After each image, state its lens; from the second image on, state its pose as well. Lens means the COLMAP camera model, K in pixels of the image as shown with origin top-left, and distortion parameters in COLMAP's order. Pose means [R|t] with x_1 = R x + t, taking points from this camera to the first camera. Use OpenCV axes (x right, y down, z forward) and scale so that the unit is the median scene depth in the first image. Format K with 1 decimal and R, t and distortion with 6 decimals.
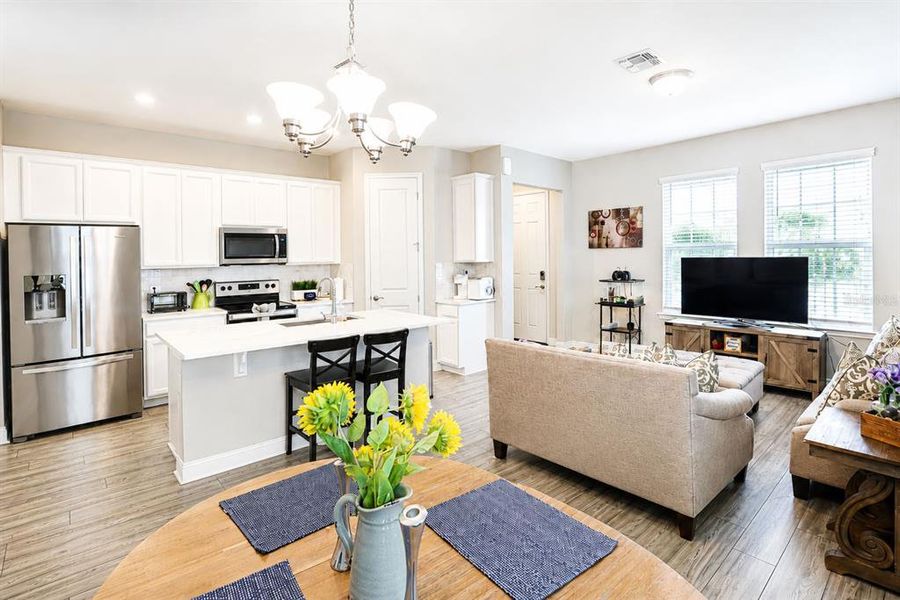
lens RADIAL K [[446.4, 0, 482.8], [0, 446.4, 275.5], [0, 0, 1]] dist [-0.024798, 0.002542]
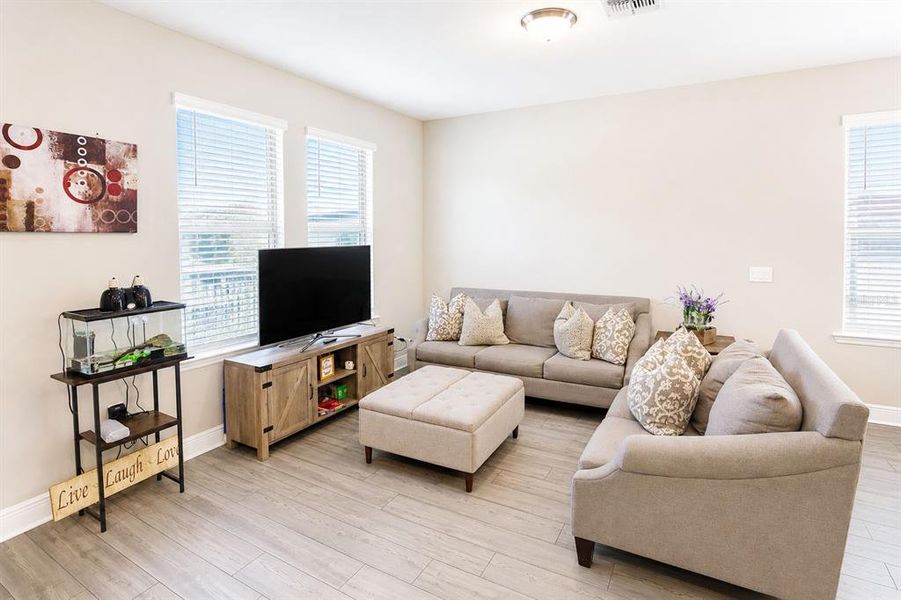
lens RADIAL K [[477.2, 0, 495.3], [0, 477.2, 255.6], [0, 0, 1]] dist [-0.012223, 0.011542]
pose [[-0.306224, -0.023426, 0.951671, -0.248063], [0.053021, 0.997726, 0.041620, -0.044213], [-0.950482, 0.063203, -0.304286, 0.877322]]
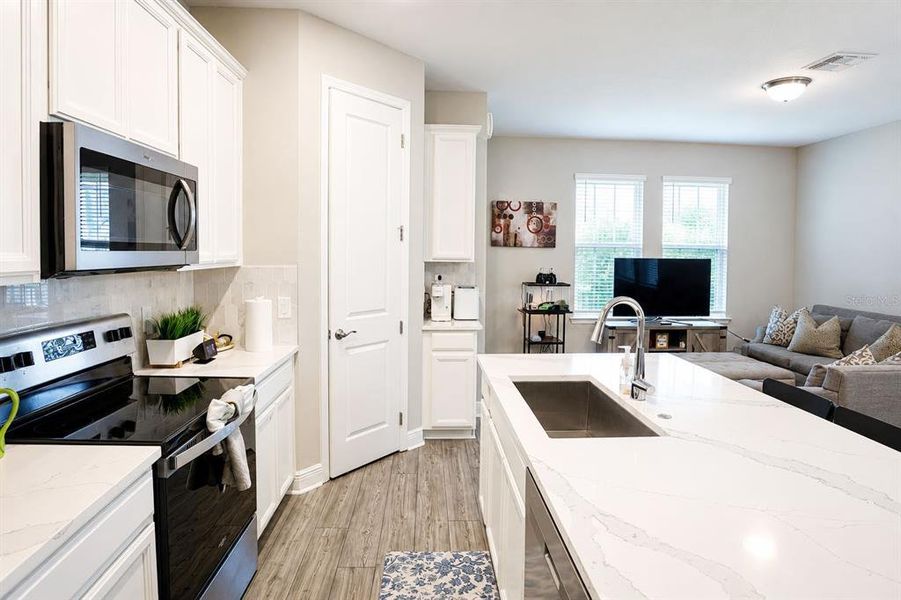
lens RADIAL K [[486.4, 0, 456.2], [0, 486.4, 261.0], [0, 0, 1]] dist [-0.011592, 0.007893]
pose [[0.626984, 0.009211, 0.778978, -0.595178], [0.015748, 0.999576, -0.024495, -0.015257], [-0.778873, 0.027625, 0.626573, 0.589331]]
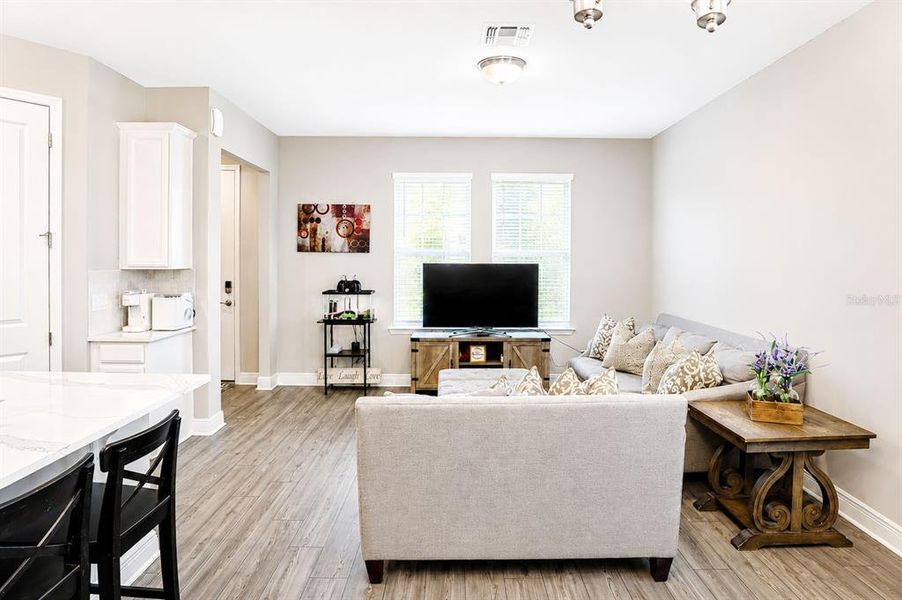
lens RADIAL K [[477.8, 0, 447.3], [0, 477.8, 263.4], [0, 0, 1]] dist [-0.012223, 0.011542]
pose [[0.680032, 0.012453, 0.733077, -0.231639], [0.016103, 0.999361, -0.031915, -0.011284], [-0.733006, 0.033508, 0.679396, 0.293664]]
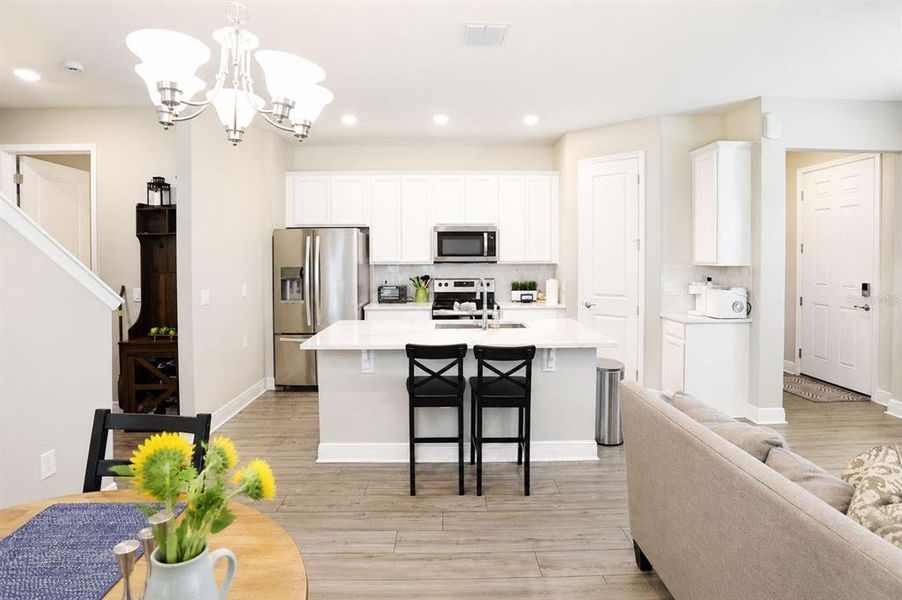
lens RADIAL K [[489.1, 0, 450.5], [0, 489.1, 256.8], [0, 0, 1]] dist [-0.013375, 0.000099]
pose [[0.754216, 0.014474, -0.656467, 0.176271], [-0.038618, 0.999004, -0.022342, -0.010908], [0.655490, 0.042203, 0.754024, 0.133413]]
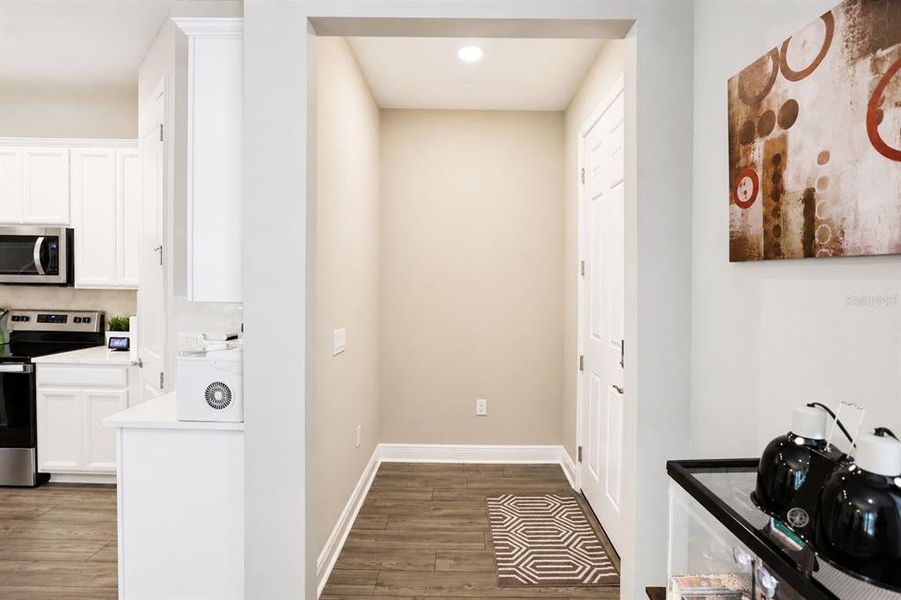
lens RADIAL K [[446.9, 0, 460.2], [0, 446.9, 294.9], [0, 0, 1]] dist [-0.024798, 0.002542]
pose [[0.722551, 0.045727, -0.689804, 0.346491], [-0.059819, 0.998203, 0.003512, -0.047185], [0.688725, 0.038725, 0.723988, 0.921925]]
